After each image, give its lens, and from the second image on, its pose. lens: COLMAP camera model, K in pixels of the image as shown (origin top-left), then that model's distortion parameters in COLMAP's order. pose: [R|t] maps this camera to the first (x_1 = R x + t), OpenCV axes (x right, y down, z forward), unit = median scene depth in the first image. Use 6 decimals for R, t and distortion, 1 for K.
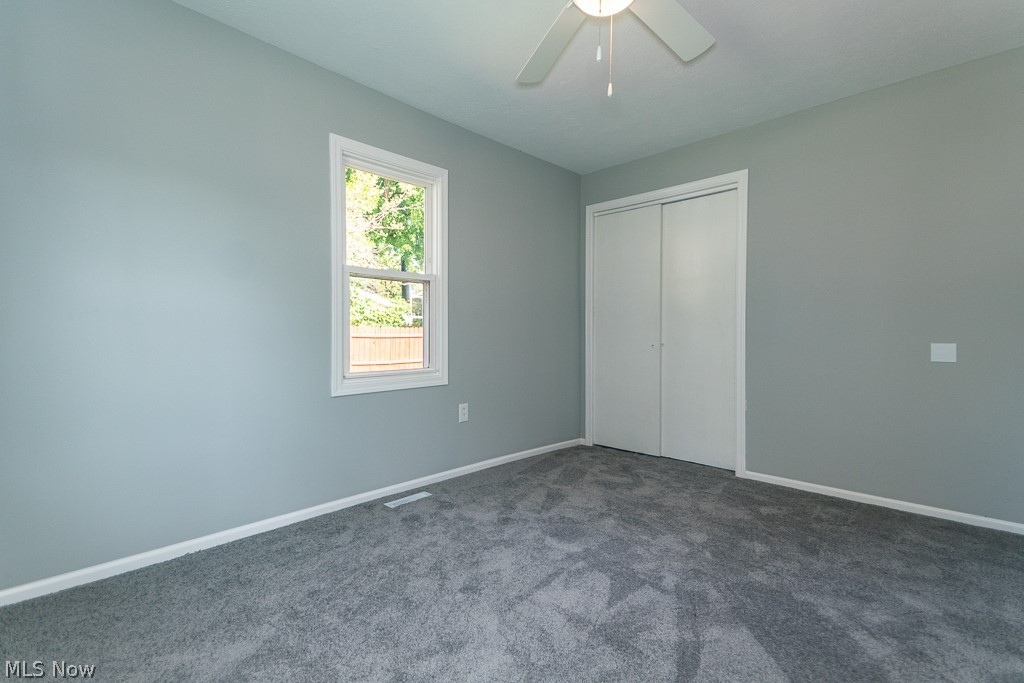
lens RADIAL K [[470.9, 0, 508.4], [0, 470.9, 342.1], [0, 0, 1]] dist [0.058635, -0.015374]
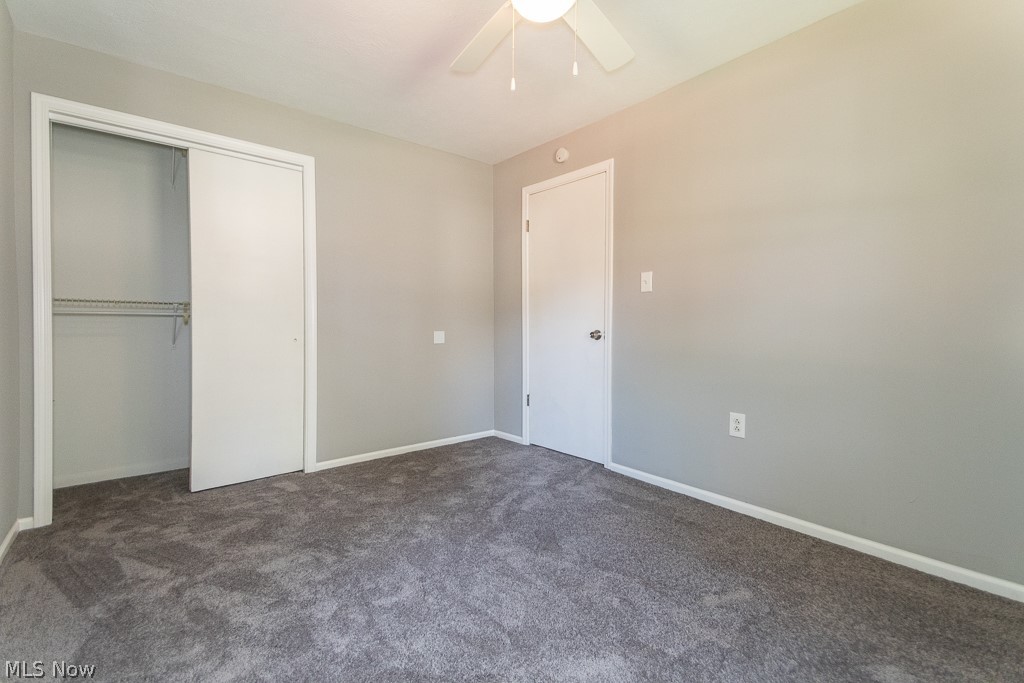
lens RADIAL K [[470.9, 0, 508.3], [0, 470.9, 335.8], [0, 0, 1]] dist [0.058635, -0.015374]
pose [[0.097307, -0.021999, 0.995011, -0.465088], [0.018144, 0.999629, 0.020326, -0.007754], [-0.995089, 0.016076, 0.097670, 0.535503]]
